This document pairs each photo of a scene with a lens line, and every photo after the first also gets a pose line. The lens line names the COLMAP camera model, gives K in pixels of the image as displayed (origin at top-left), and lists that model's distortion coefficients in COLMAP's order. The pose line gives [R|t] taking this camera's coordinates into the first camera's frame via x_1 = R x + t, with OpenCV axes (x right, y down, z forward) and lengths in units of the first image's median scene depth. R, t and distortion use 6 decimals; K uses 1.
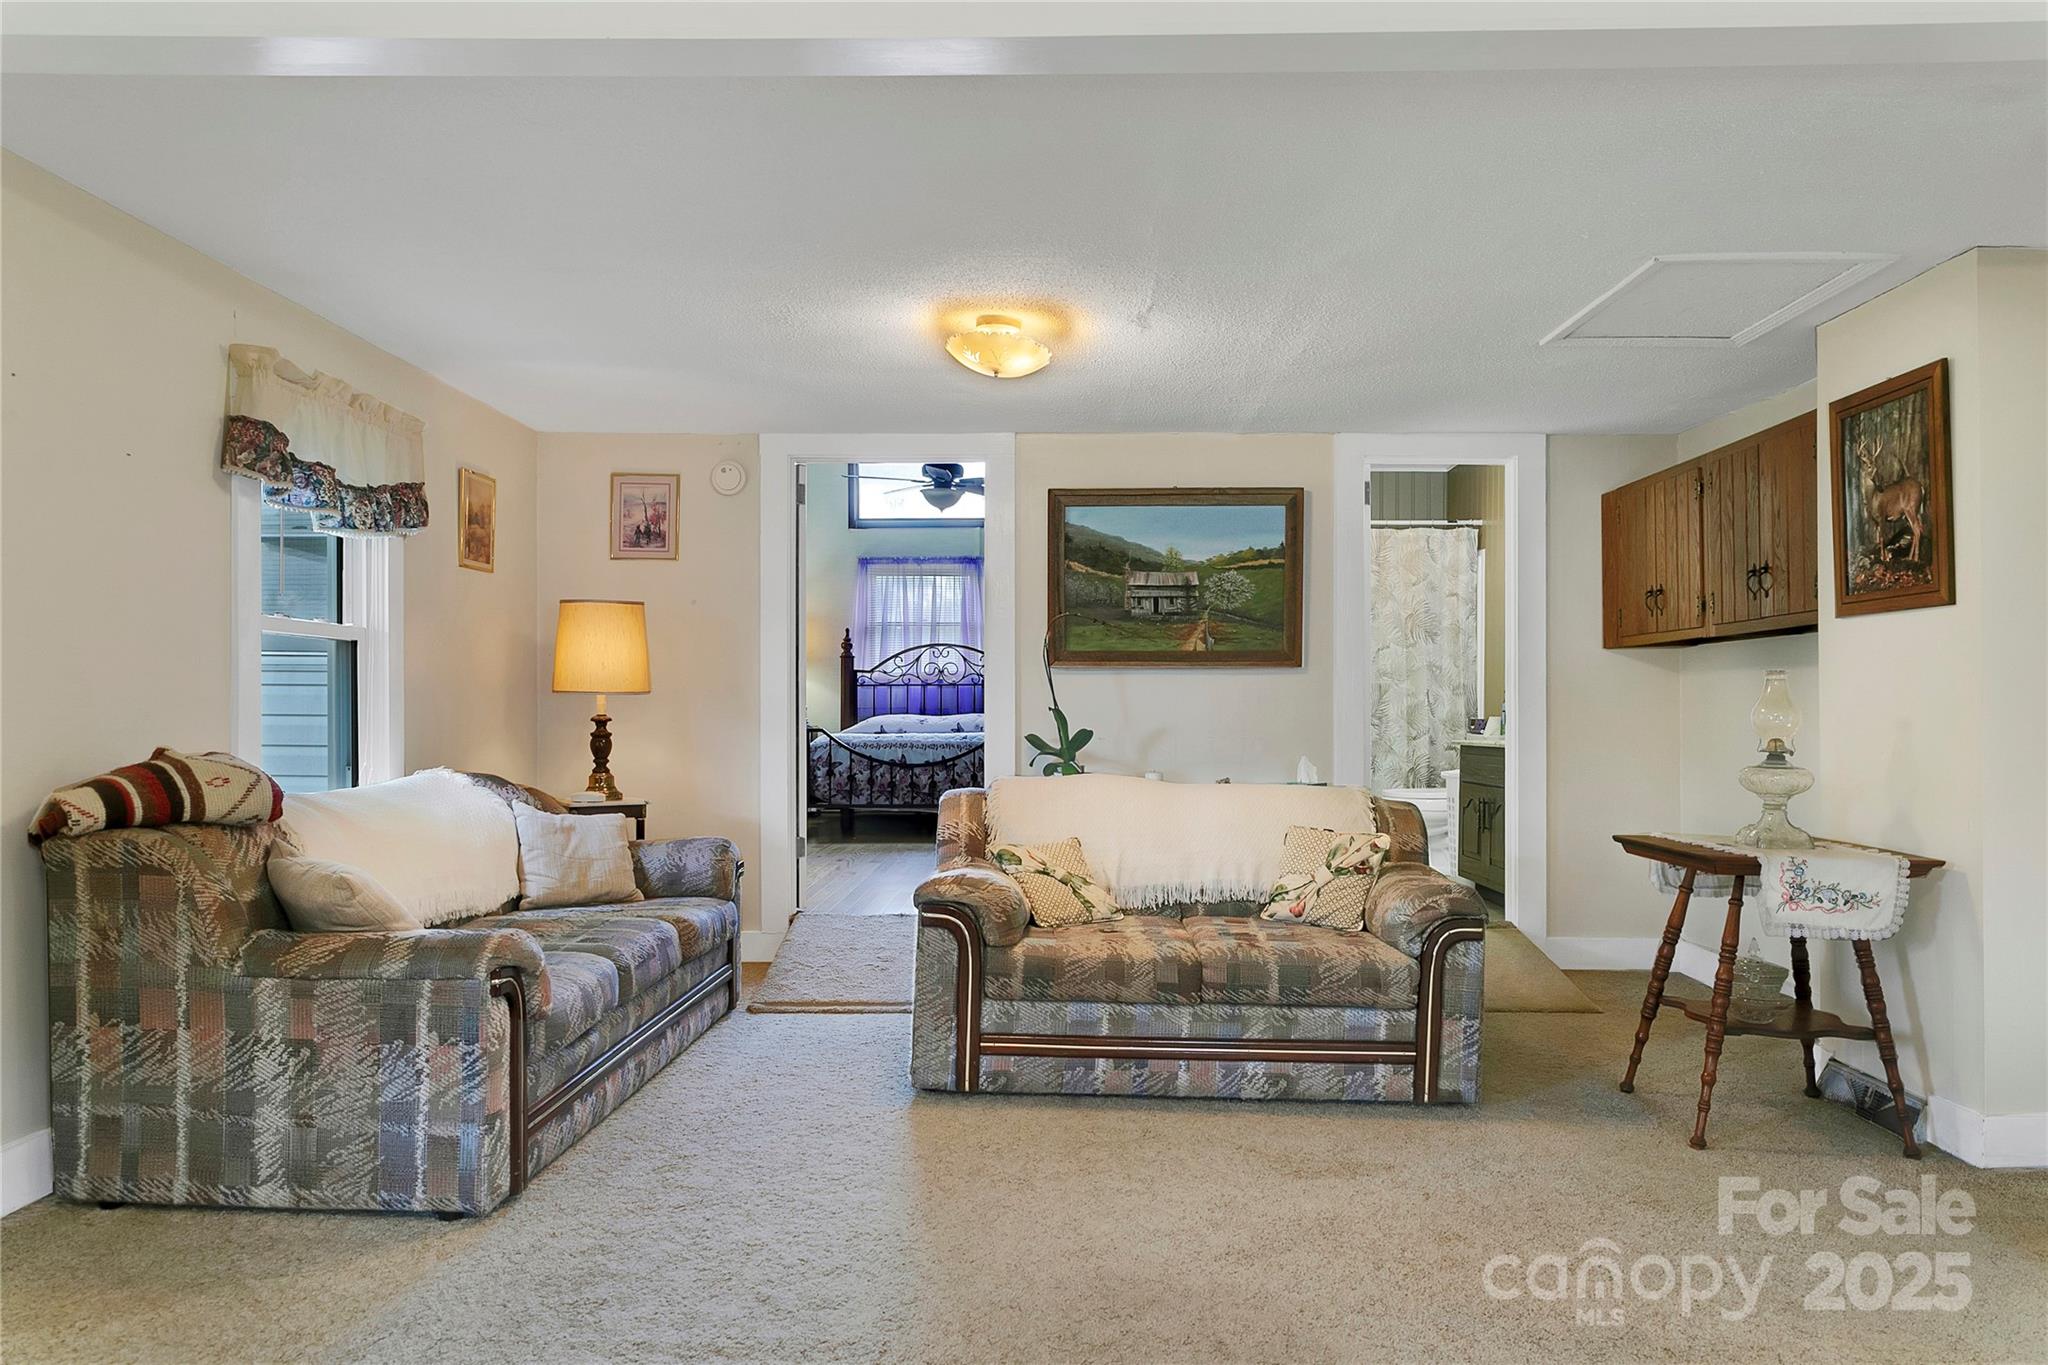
lens RADIAL K [[1425.1, 0, 1022.8], [0, 1425.1, 690.3], [0, 0, 1]] dist [-0.018215, -0.011303]
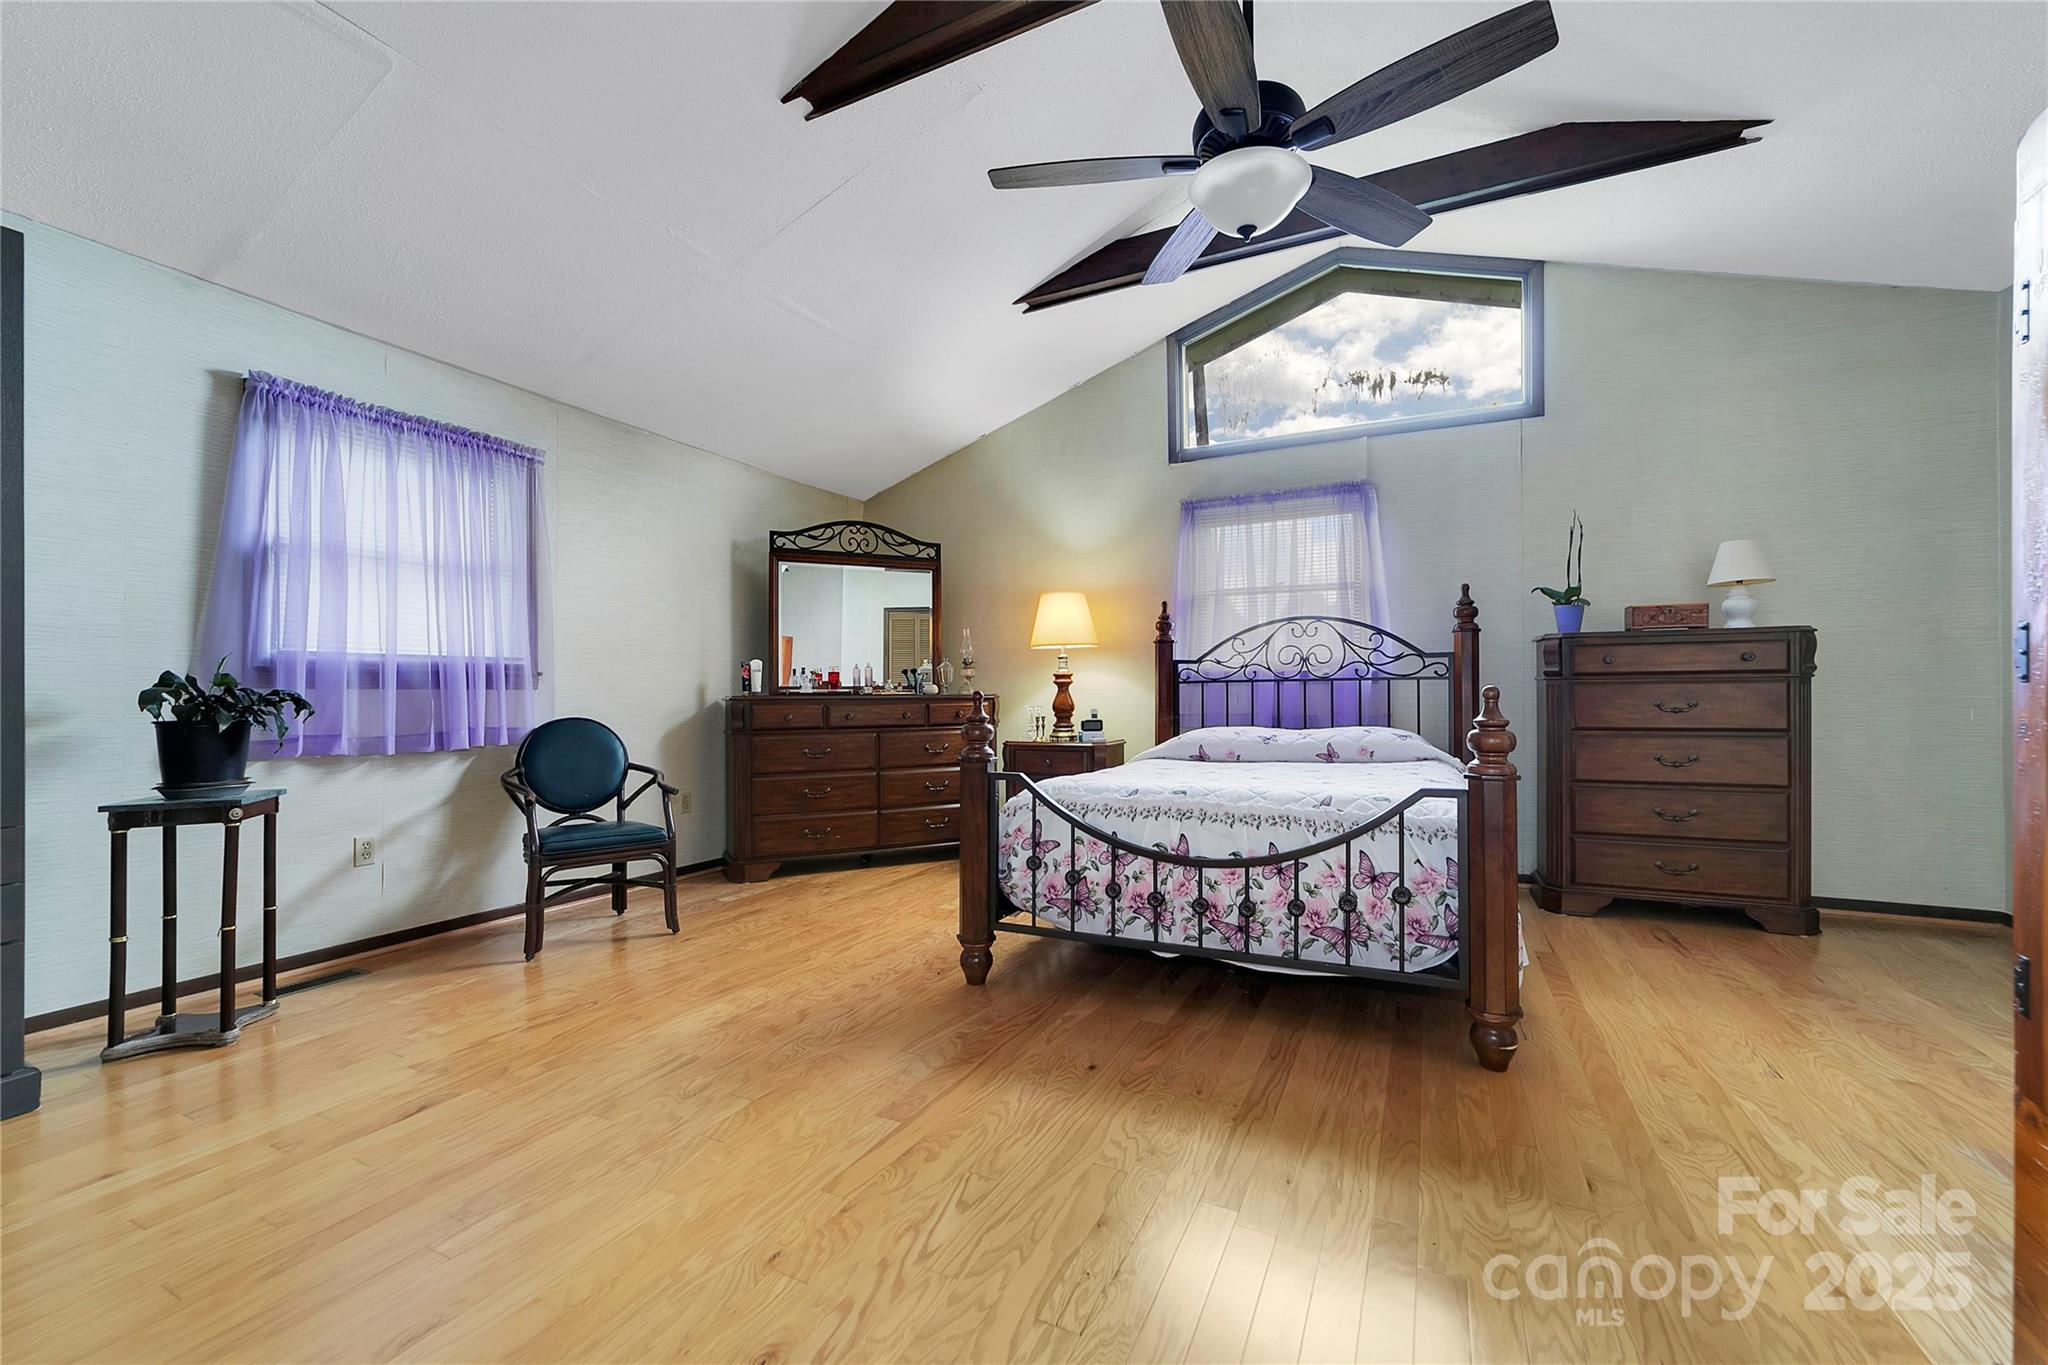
lens RADIAL K [[793.0, 0, 1020.1], [0, 793.0, 687.6], [0, 0, 1]] dist [0.004334, 0.001887]
pose [[0.896944, -0.005879, -0.442105, -0.029471], [0.010408, 0.999915, 0.007819, -0.009422], [0.442021, -0.011614, 0.896929, 1.295380]]
